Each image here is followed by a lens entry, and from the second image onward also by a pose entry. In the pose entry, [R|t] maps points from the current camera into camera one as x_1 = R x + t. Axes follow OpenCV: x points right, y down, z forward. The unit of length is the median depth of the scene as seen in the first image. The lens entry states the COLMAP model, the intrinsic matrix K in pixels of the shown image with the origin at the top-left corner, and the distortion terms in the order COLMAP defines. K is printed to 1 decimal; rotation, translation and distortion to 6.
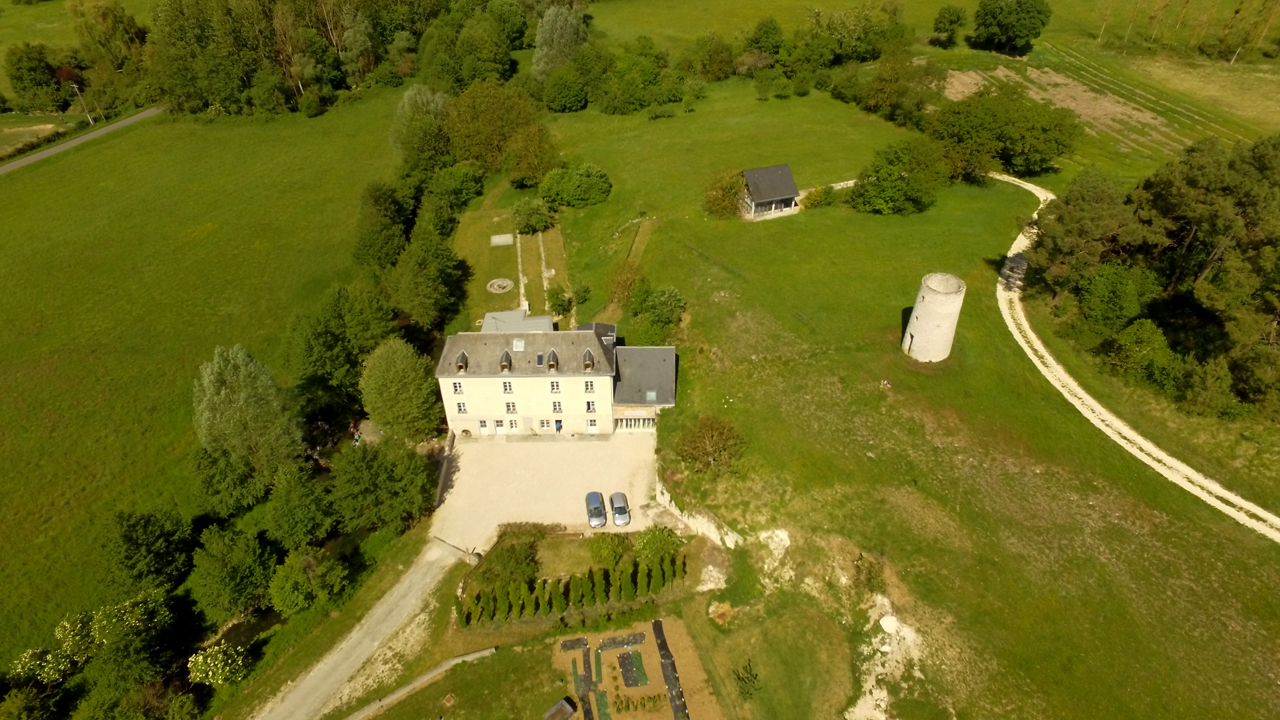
lens RADIAL K [[735.9, 0, 640.0], [0, 735.9, 360.0], [0, 0, 1]] dist [-0.014953, 0.014811]
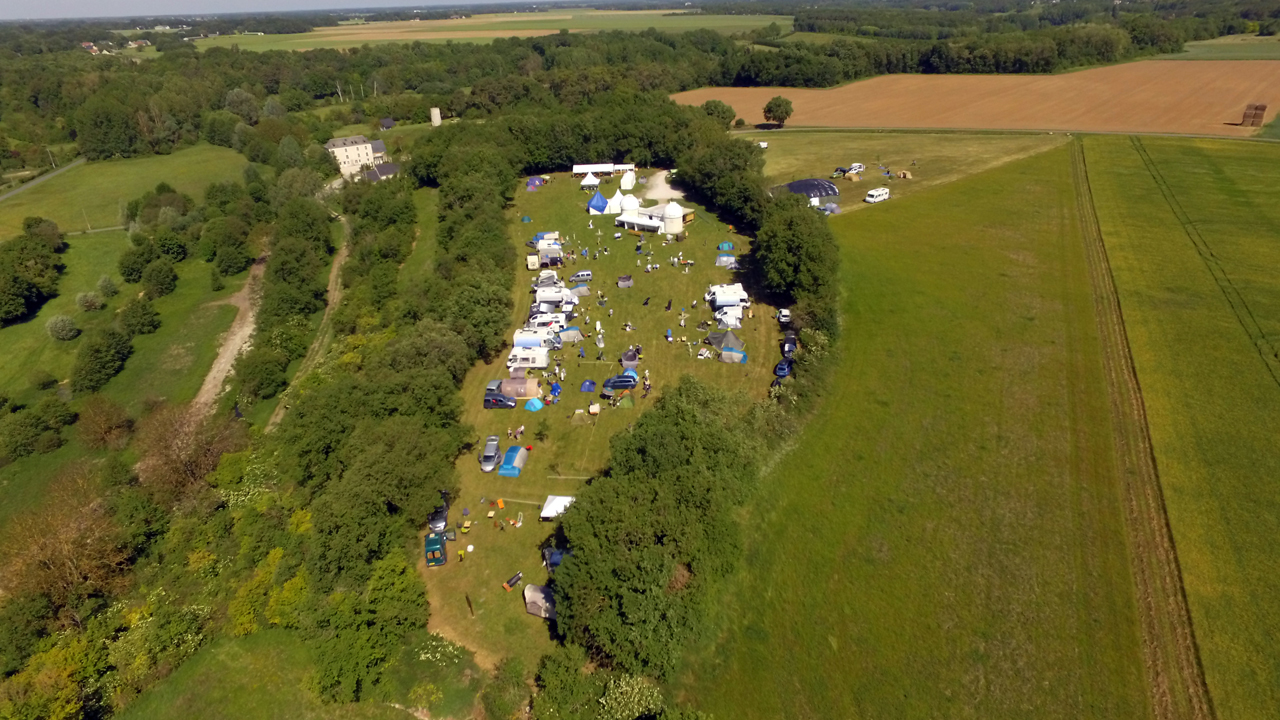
lens RADIAL K [[735.9, 0, 640.0], [0, 735.9, 360.0], [0, 0, 1]] dist [-0.014953, 0.014811]
pose [[0.808480, -0.278105, 0.518670, -1.308837], [0.380371, 0.919420, -0.099923, 2.157874], [-0.449086, 0.278073, 0.849115, -2.912474]]
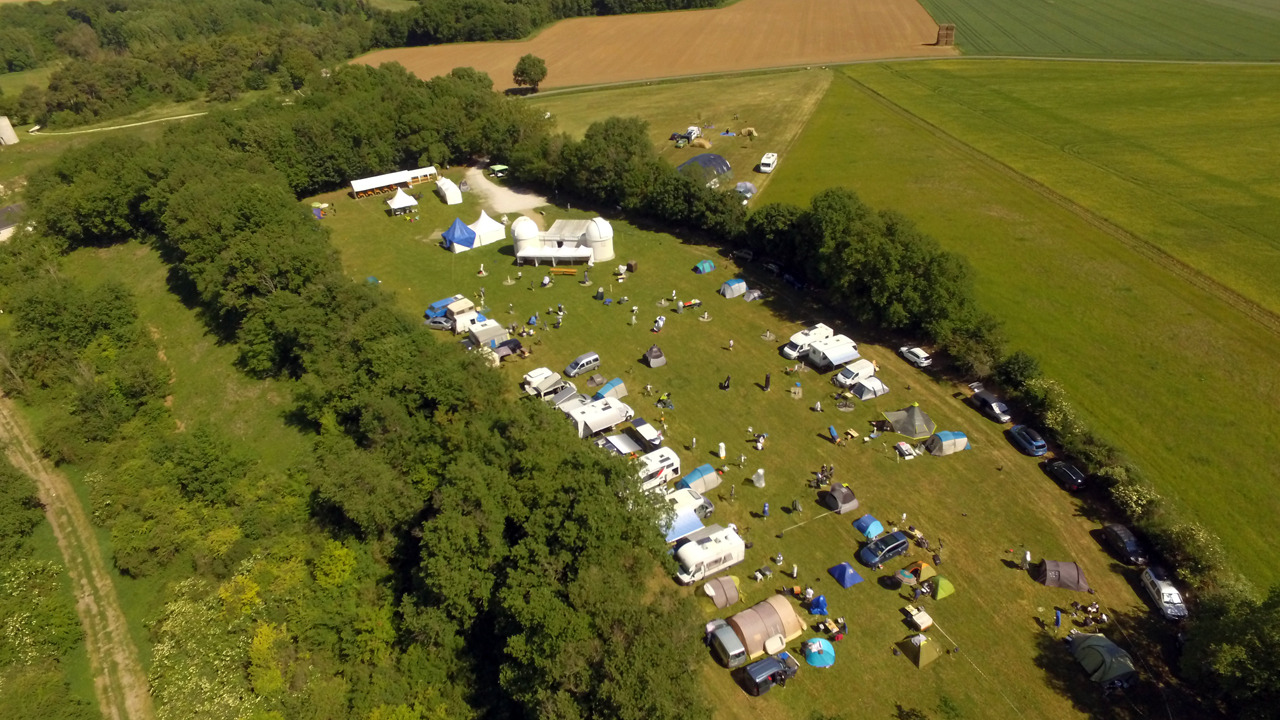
lens RADIAL K [[735.9, 0, 640.0], [0, 735.9, 360.0], [0, 0, 1]] dist [-0.014953, 0.014811]
pose [[0.399652, -0.482525, 0.779390, -1.317966], [0.593354, 0.784262, 0.181284, 1.611322], [-0.698720, 0.390004, 0.599740, -2.208150]]
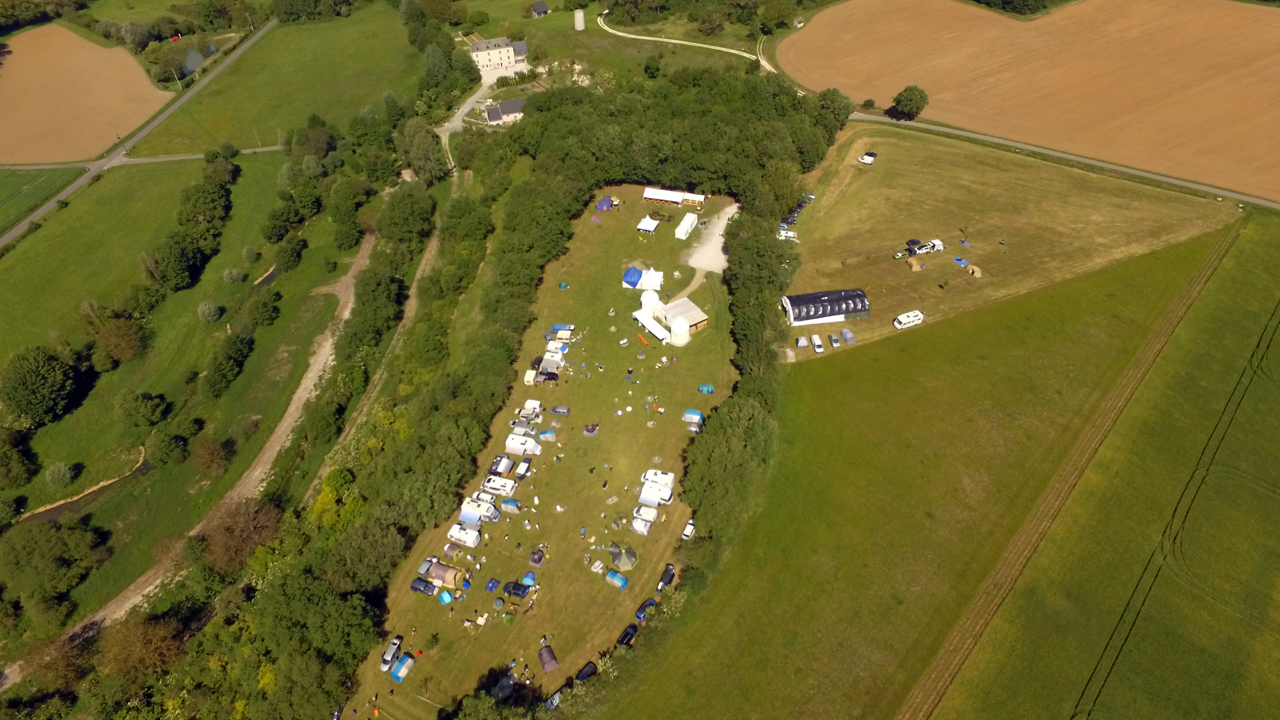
lens RADIAL K [[735.9, 0, 640.0], [0, 735.9, 360.0], [0, 0, 1]] dist [-0.014953, 0.014811]
pose [[0.947791, -0.228686, 0.222247, -0.695680], [0.209320, 0.971929, 0.107424, 1.473773], [-0.240575, -0.055294, 0.969054, -3.390489]]
